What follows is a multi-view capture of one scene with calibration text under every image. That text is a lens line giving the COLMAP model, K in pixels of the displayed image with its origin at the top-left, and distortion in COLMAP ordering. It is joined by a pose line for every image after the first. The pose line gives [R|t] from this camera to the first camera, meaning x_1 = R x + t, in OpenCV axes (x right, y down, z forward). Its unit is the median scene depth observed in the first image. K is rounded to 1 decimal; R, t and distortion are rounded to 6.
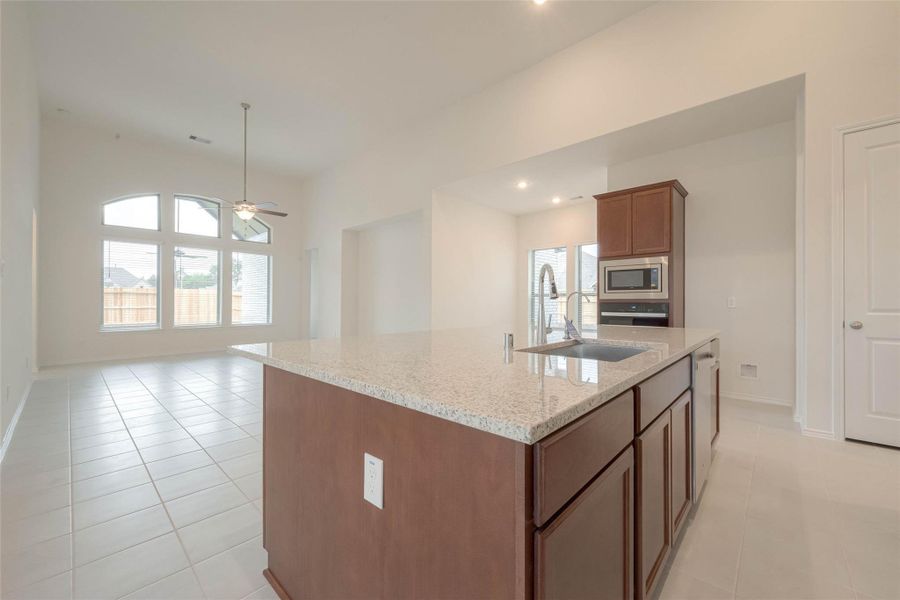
lens RADIAL K [[355.7, 0, 449.9], [0, 355.7, 300.5], [0, 0, 1]] dist [0.002257, -0.001866]
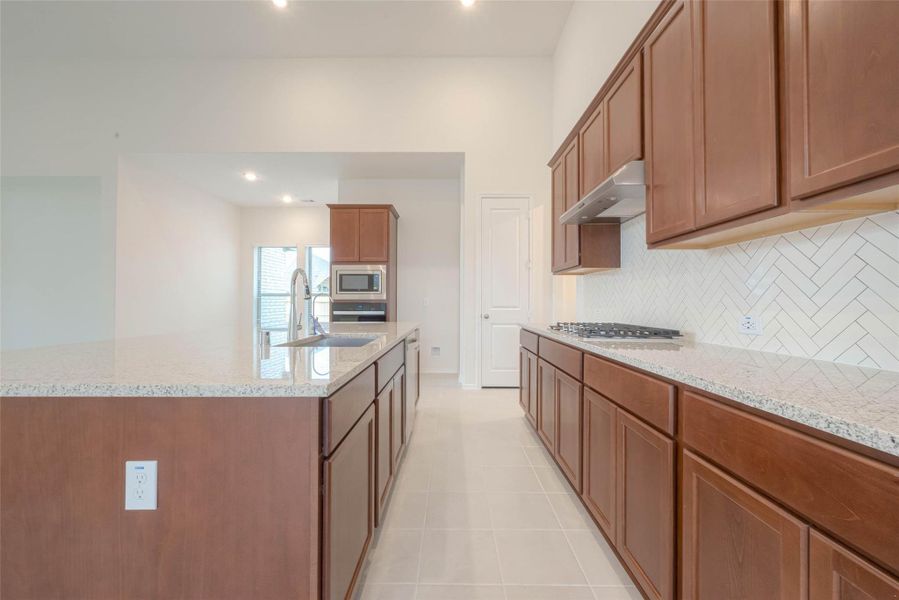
lens RADIAL K [[355.3, 0, 450.1], [0, 355.3, 298.8], [0, 0, 1]] dist [0.002257, -0.001866]
pose [[0.738559, 0.006600, 0.674157, -0.052032], [-0.003231, 0.999975, -0.006251, -0.000180], [-0.674181, 0.002439, 0.738562, -0.059502]]
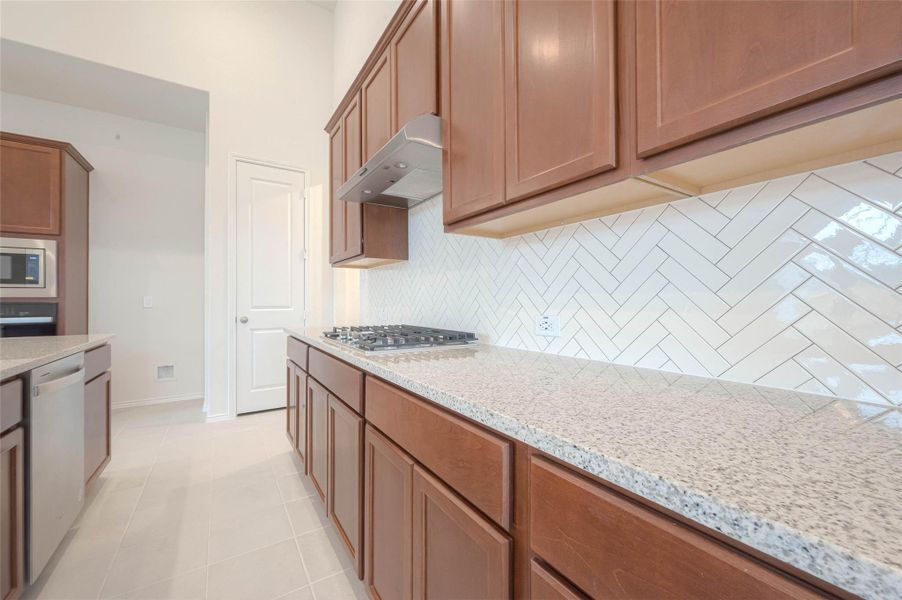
lens RADIAL K [[356.5, 0, 452.3], [0, 356.5, 299.9], [0, 0, 1]] dist [0.002257, -0.001866]
pose [[0.242244, -0.000205, 0.970215, 0.079155], [0.000036, 1.000000, 0.000203, 0.000362], [-0.970215, -0.000015, 0.242244, 0.003245]]
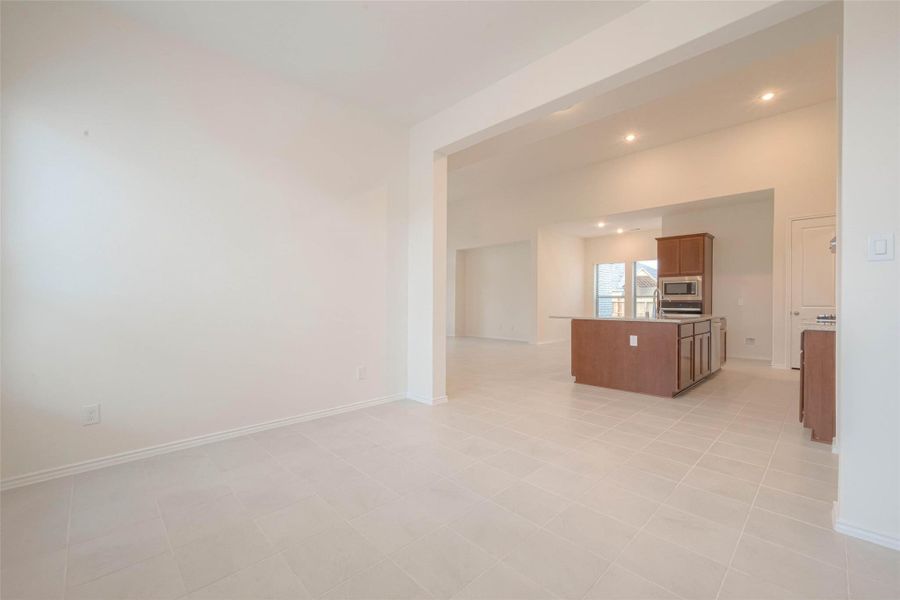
lens RADIAL K [[355.7, 0, 443.8], [0, 355.7, 300.2], [0, 0, 1]] dist [0.002257, -0.001866]
pose [[0.997098, 0.002573, -0.076091, -0.496821], [-0.002572, 0.999997, 0.000109, -0.000914], [0.076091, 0.000087, 0.997101, -0.806201]]
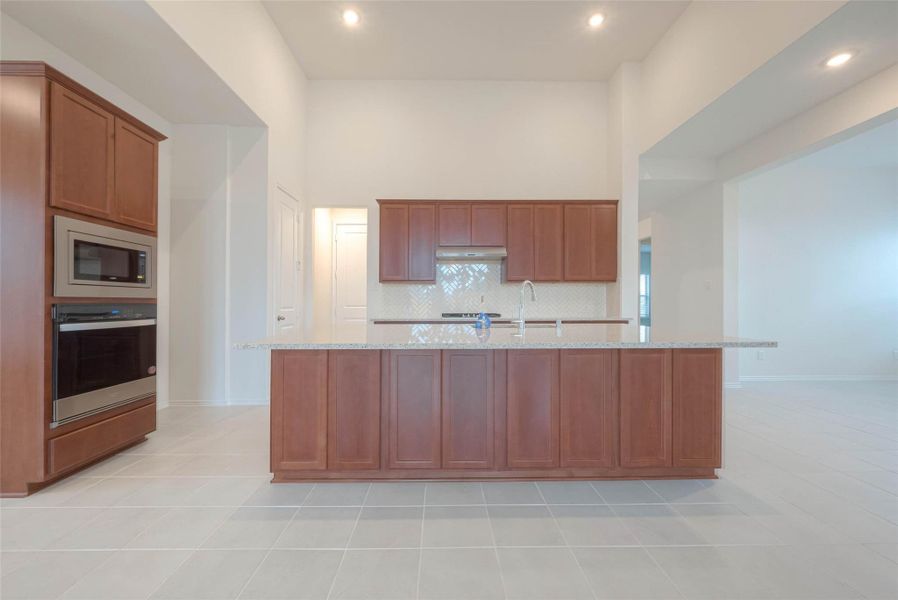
lens RADIAL K [[354.9, 0, 444.7], [0, 354.9, 301.1], [0, 0, 1]] dist [0.002257, -0.001866]
pose [[-0.692457, 0.002704, 0.721454, -0.276855], [-0.003299, 0.999971, -0.006913, 0.003625], [-0.721451, -0.007167, -0.692428, 1.009122]]
